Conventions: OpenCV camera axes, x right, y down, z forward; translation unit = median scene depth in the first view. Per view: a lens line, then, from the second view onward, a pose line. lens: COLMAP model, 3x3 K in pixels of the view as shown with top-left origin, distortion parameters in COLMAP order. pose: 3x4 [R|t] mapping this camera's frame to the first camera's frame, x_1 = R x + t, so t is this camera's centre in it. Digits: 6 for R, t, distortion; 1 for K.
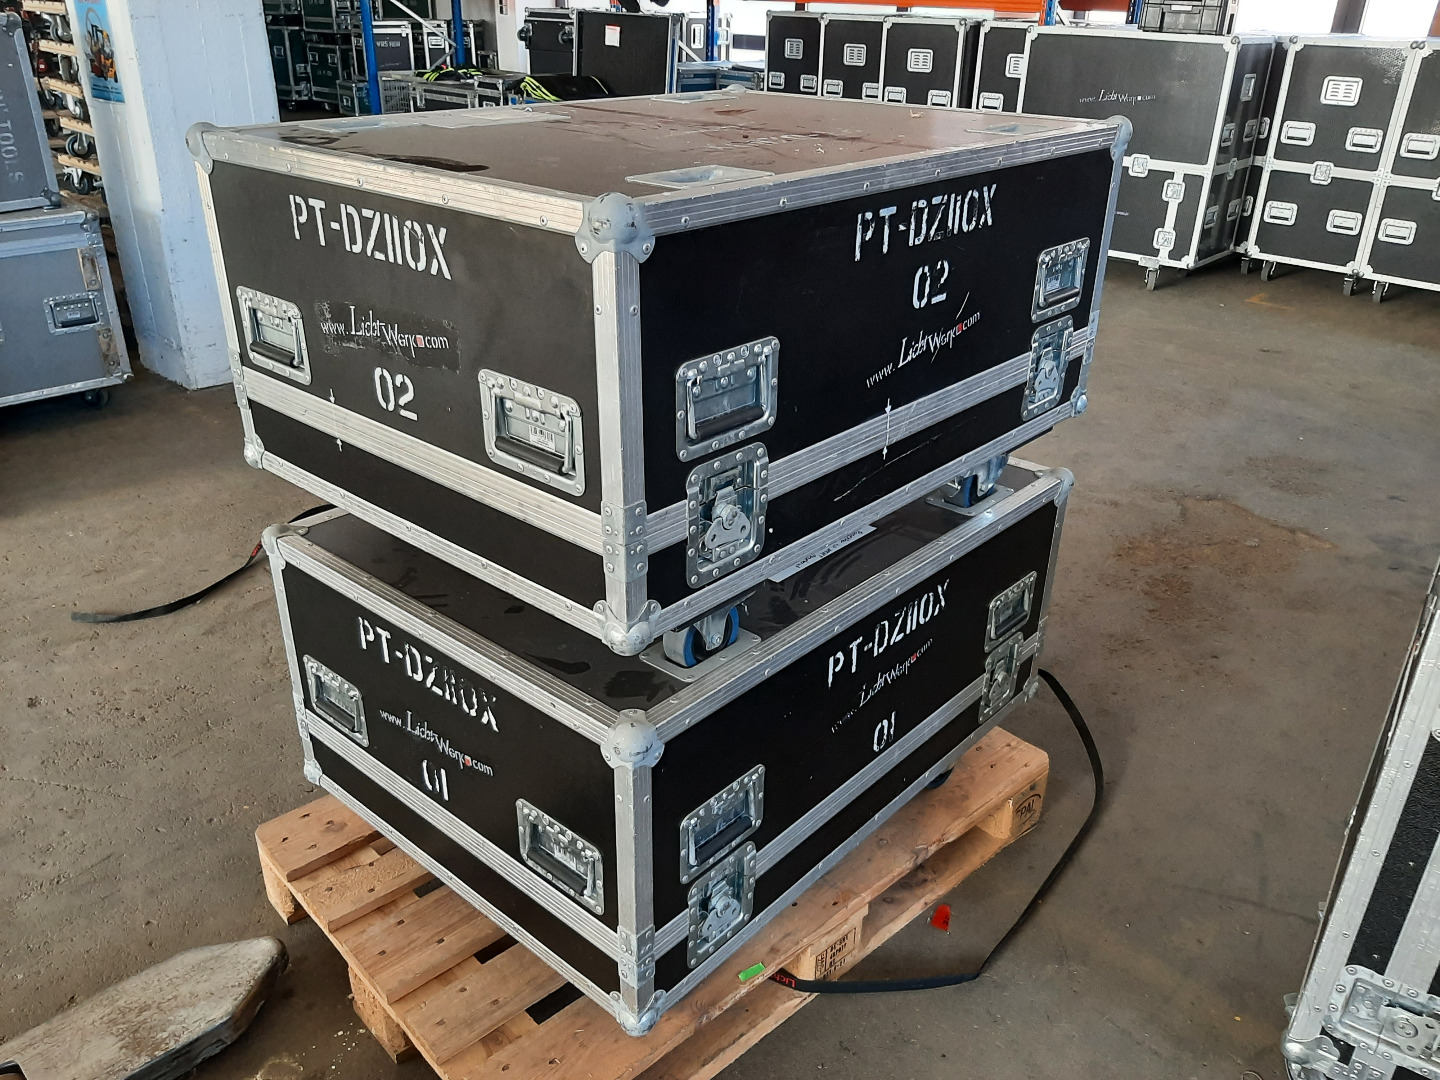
lens RADIAL K [[1133.3, 0, 723.1], [0, 1133.3, 555.3], [0, 0, 1]] dist [0.021824, -0.077706]
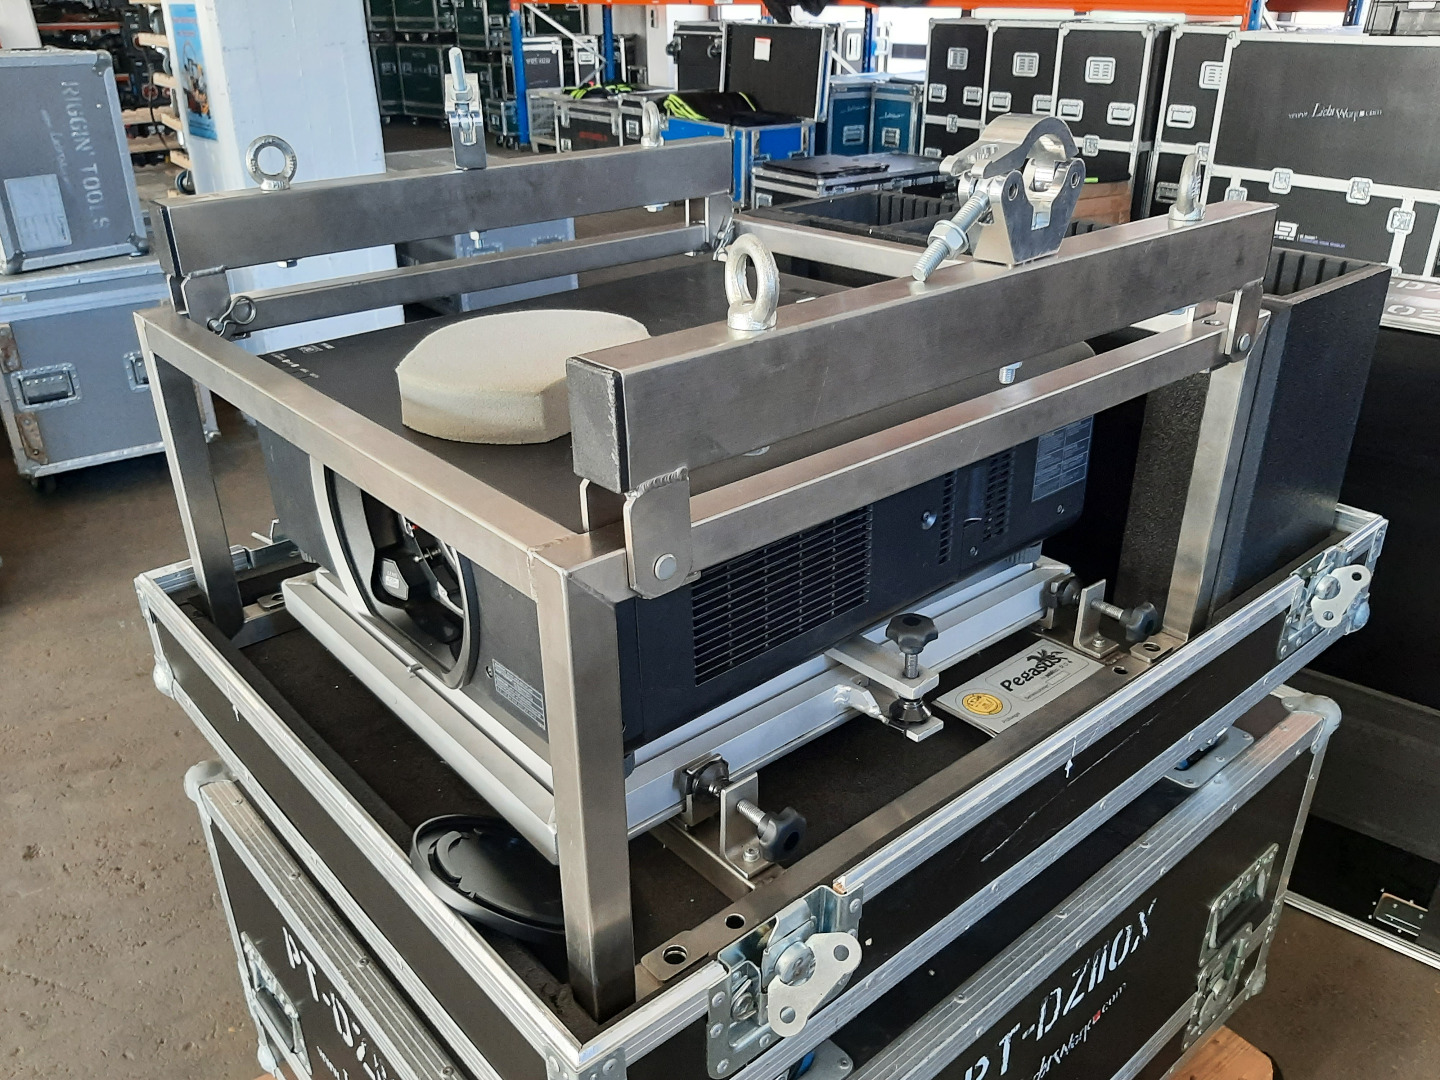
lens RADIAL K [[1133.3, 0, 720.0], [0, 1133.3, 550.0], [0, 0, 1]] dist [0.021824, -0.077706]
pose [[0.990710, 0.032691, -0.132002, 0.012194], [-0.033794, 0.999410, -0.006120, -0.071506], [0.131724, 0.010524, 0.991231, 0.132558]]
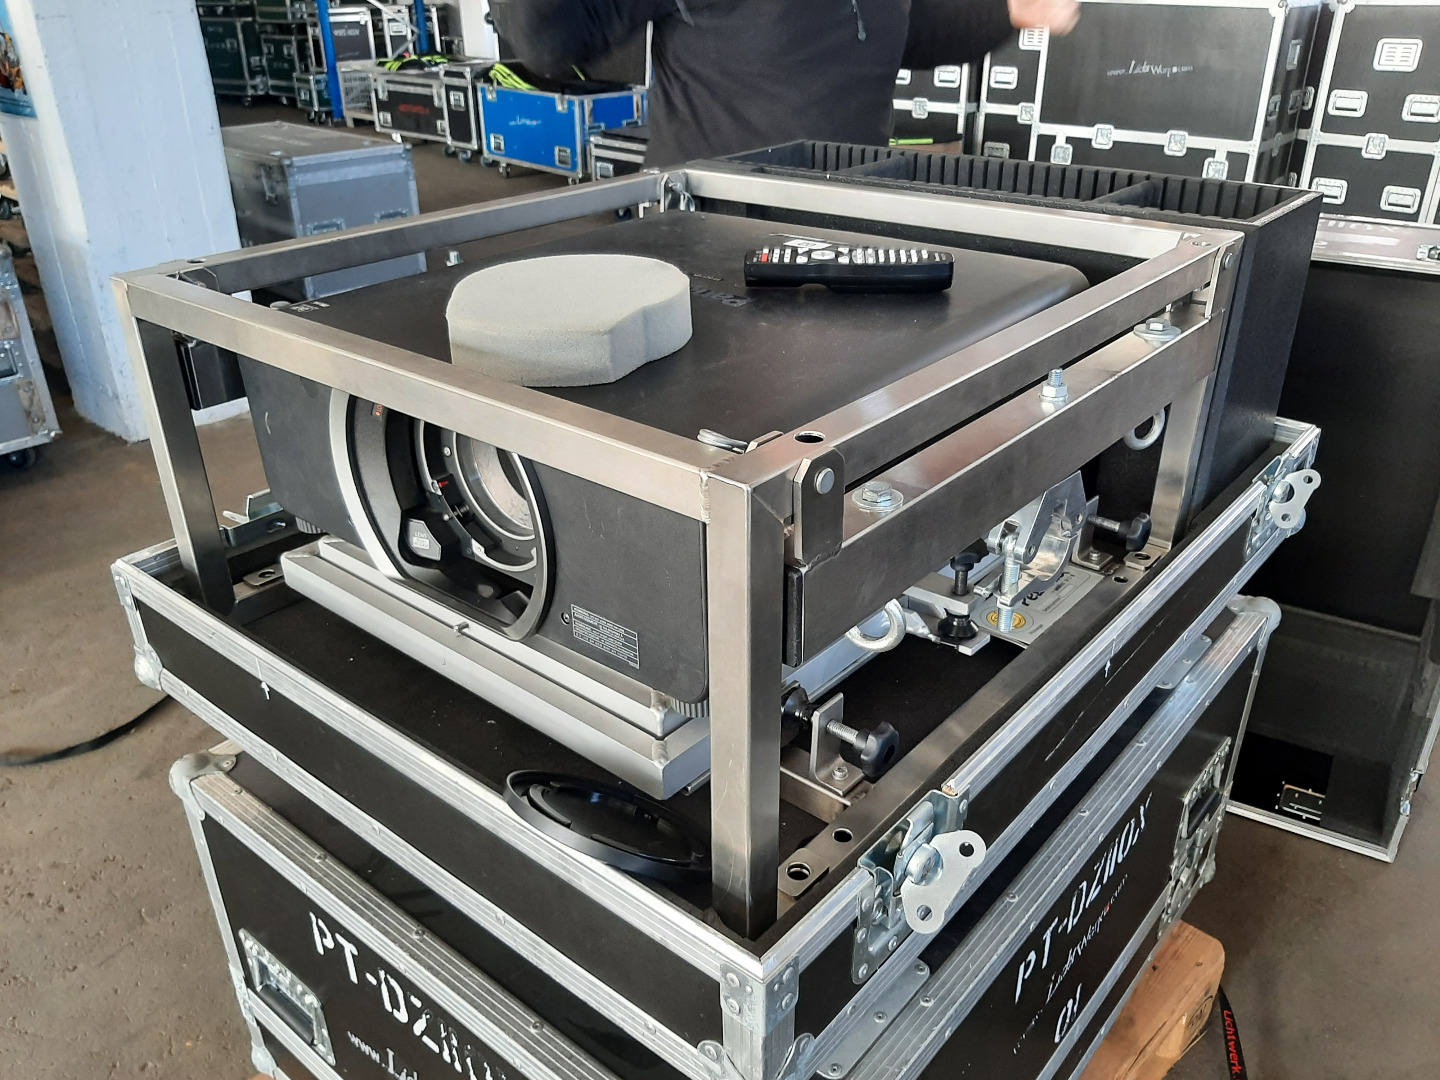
lens RADIAL K [[1133.3, 0, 716.0], [0, 1133.3, 550.2], [0, 0, 1]] dist [0.021824, -0.077706]
pose [[0.999319, -0.035986, 0.008127, -0.030153], [0.035859, 0.999241, 0.015231, -0.063552], [-0.008669, -0.014930, 0.999851, 0.127437]]
